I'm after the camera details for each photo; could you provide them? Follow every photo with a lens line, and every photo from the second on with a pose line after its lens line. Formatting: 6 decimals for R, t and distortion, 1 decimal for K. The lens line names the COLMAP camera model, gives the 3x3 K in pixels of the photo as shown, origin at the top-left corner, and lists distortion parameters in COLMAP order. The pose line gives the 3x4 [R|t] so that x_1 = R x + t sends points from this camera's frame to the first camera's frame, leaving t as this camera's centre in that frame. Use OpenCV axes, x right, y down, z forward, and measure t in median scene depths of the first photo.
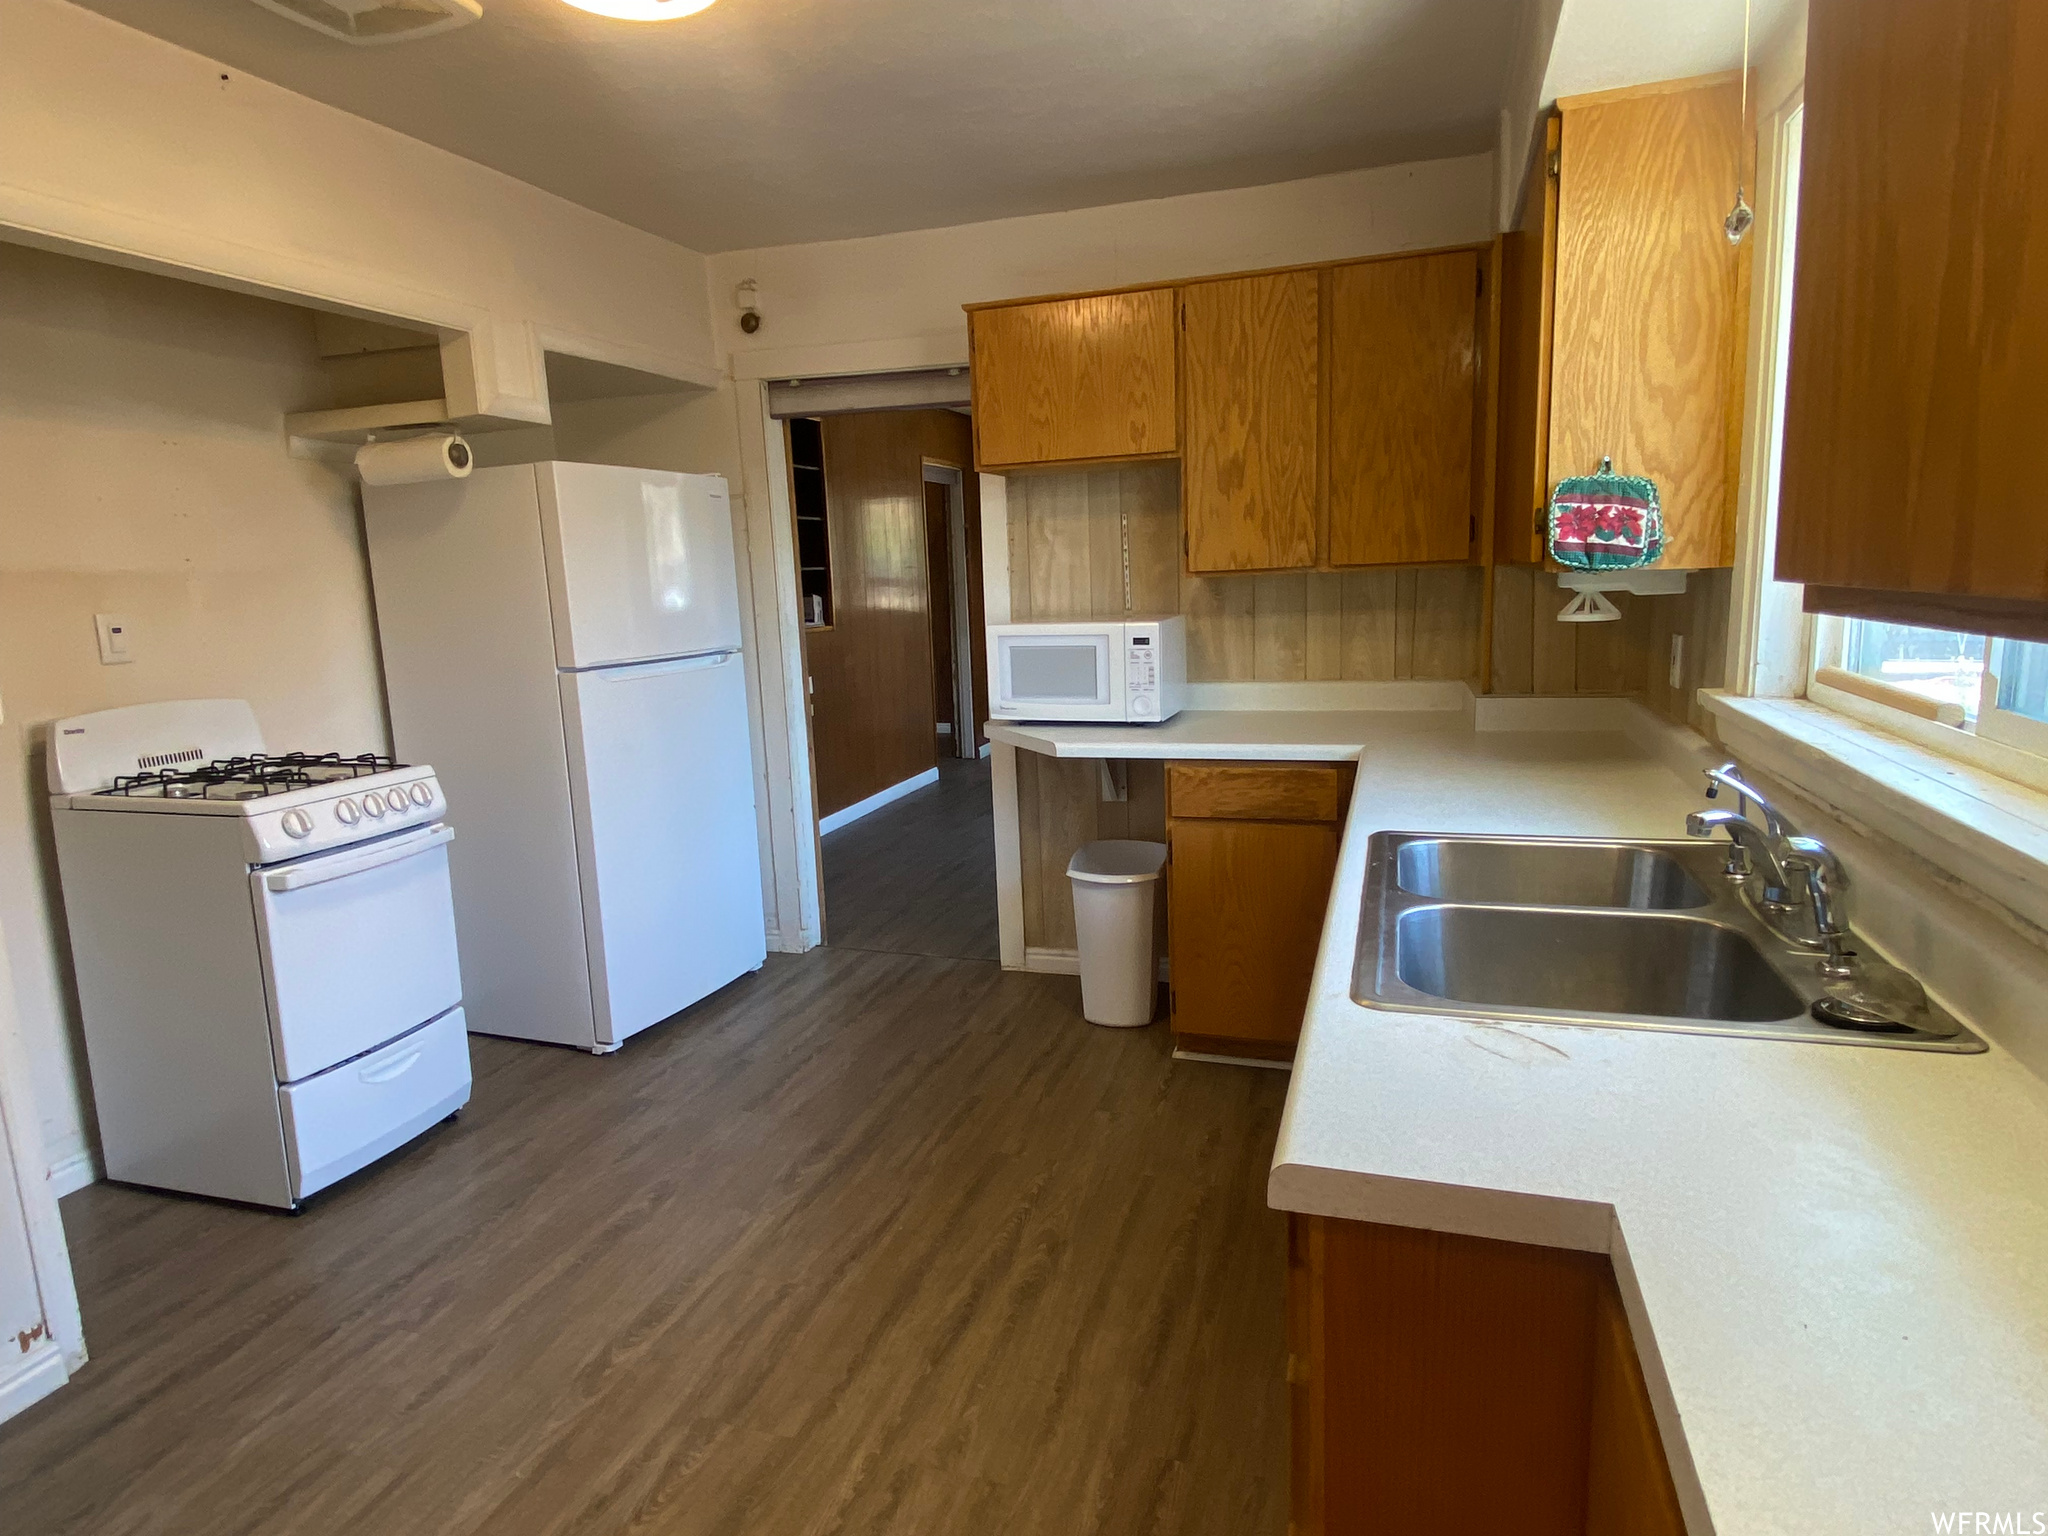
lens RADIAL K [[1168.7, 0, 1025.3], [0, 1168.7, 762.7], [0, 0, 1]] dist [0.083115, -0.075495]
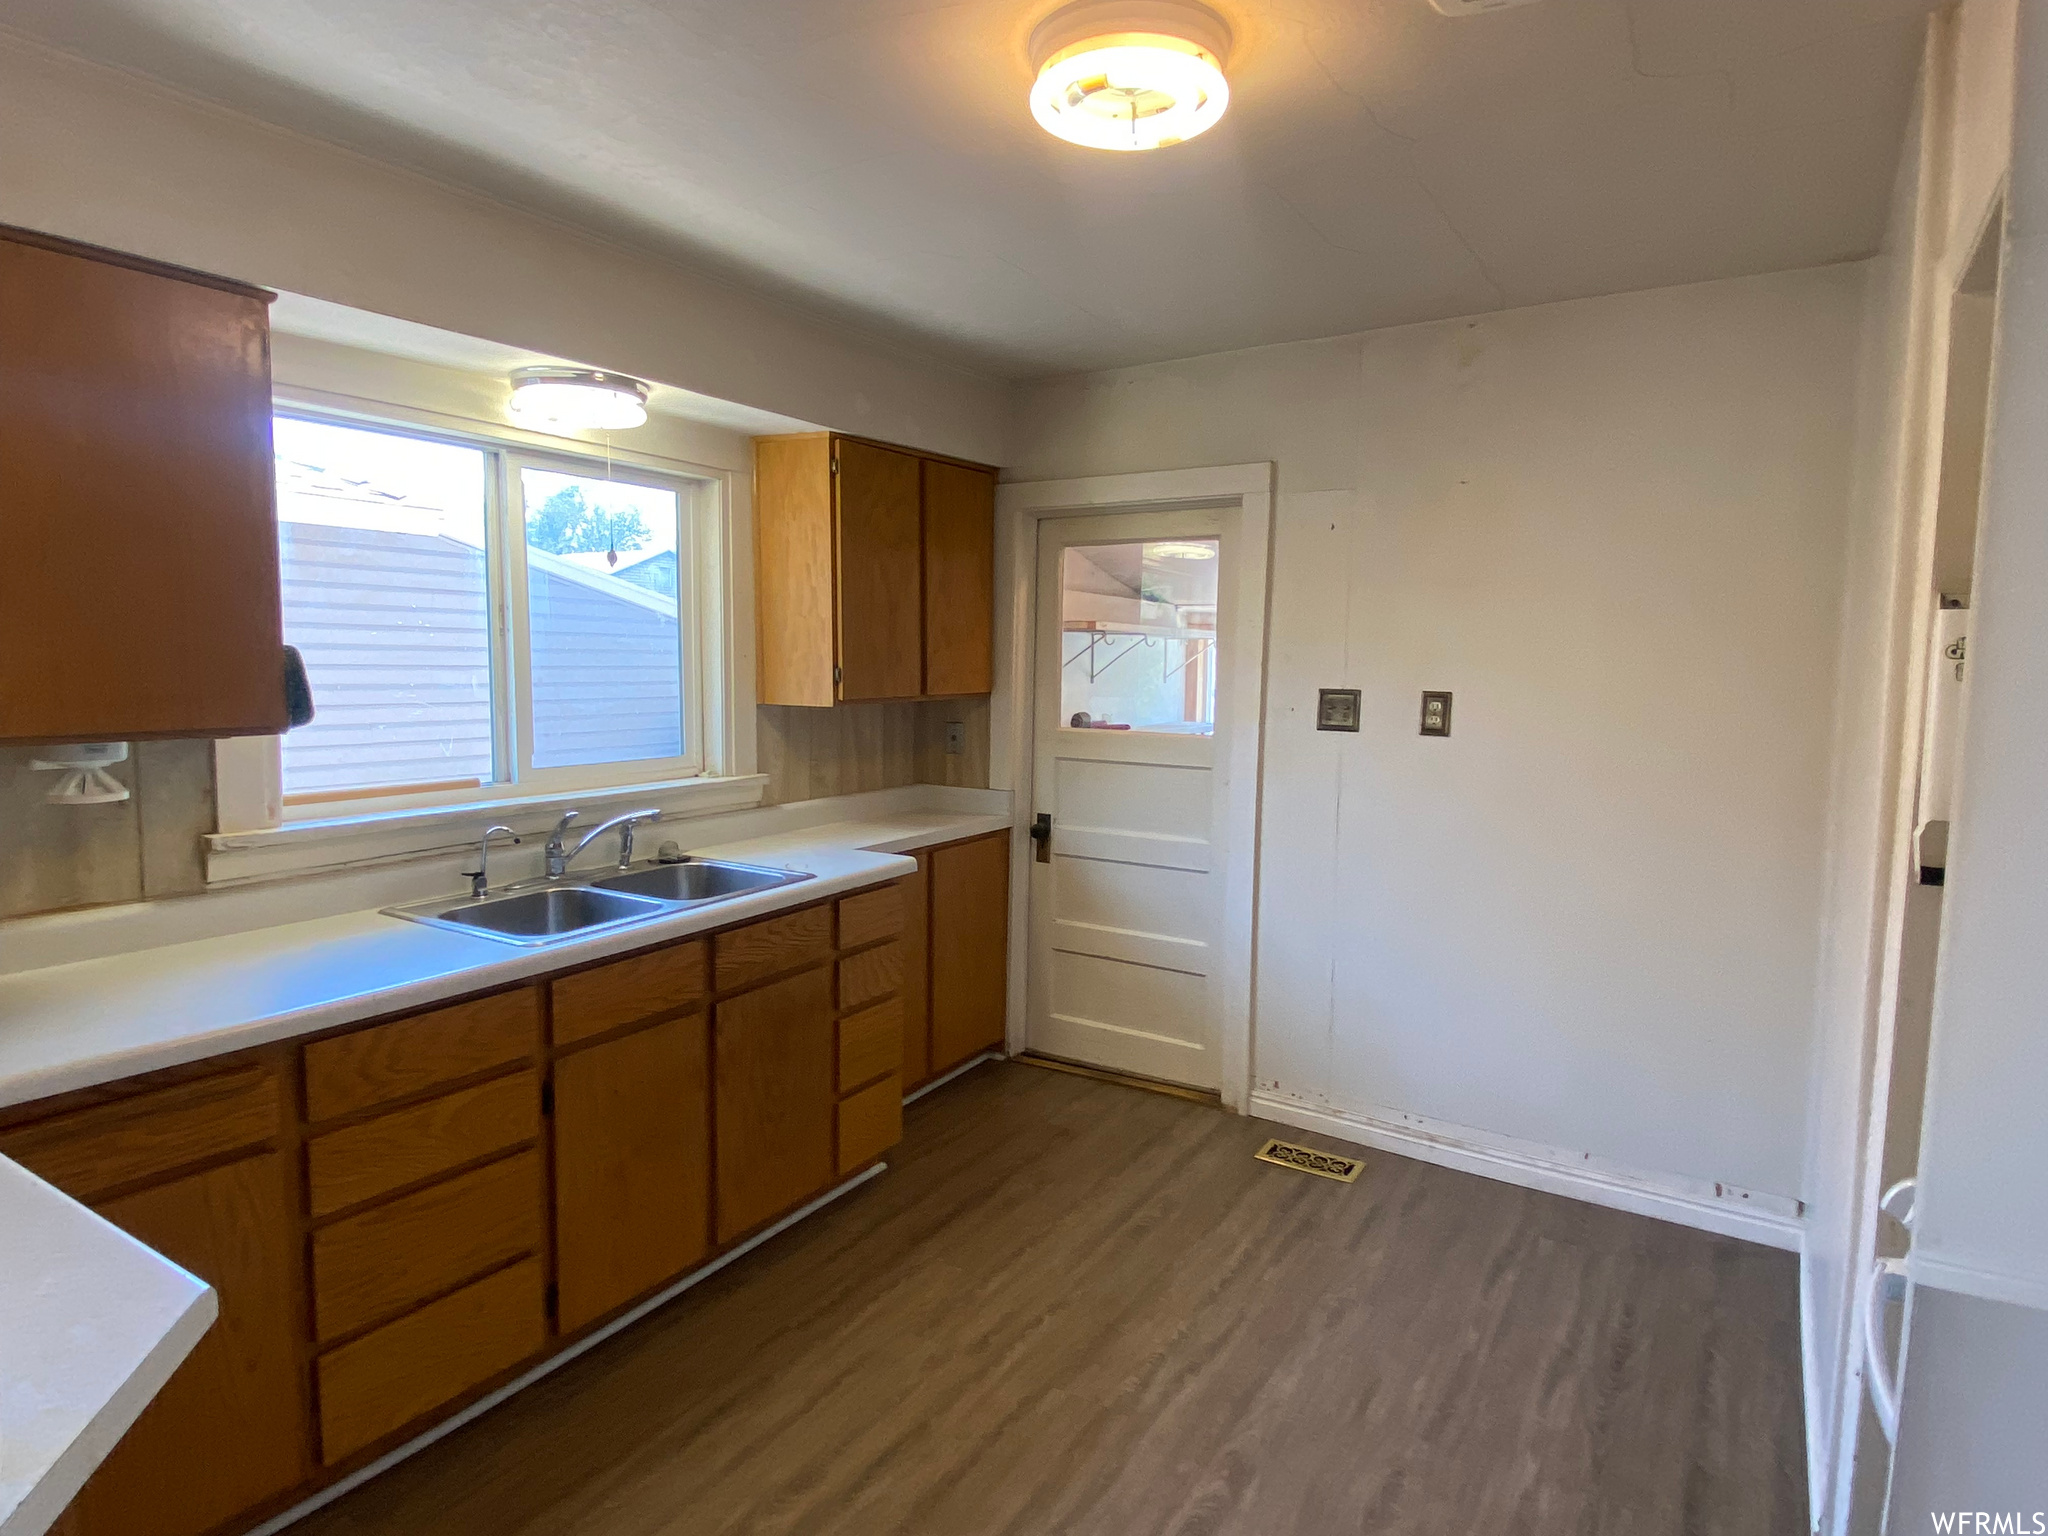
lens RADIAL K [[1168.7, 0, 1025.3], [0, 1168.7, 762.7], [0, 0, 1]] dist [0.083115, -0.075495]
pose [[-0.968543, 0.005219, 0.248790, -0.458505], [0.069348, 0.965833, 0.249715, -0.366442], [-0.238987, 0.259113, -0.935813, 1.915488]]
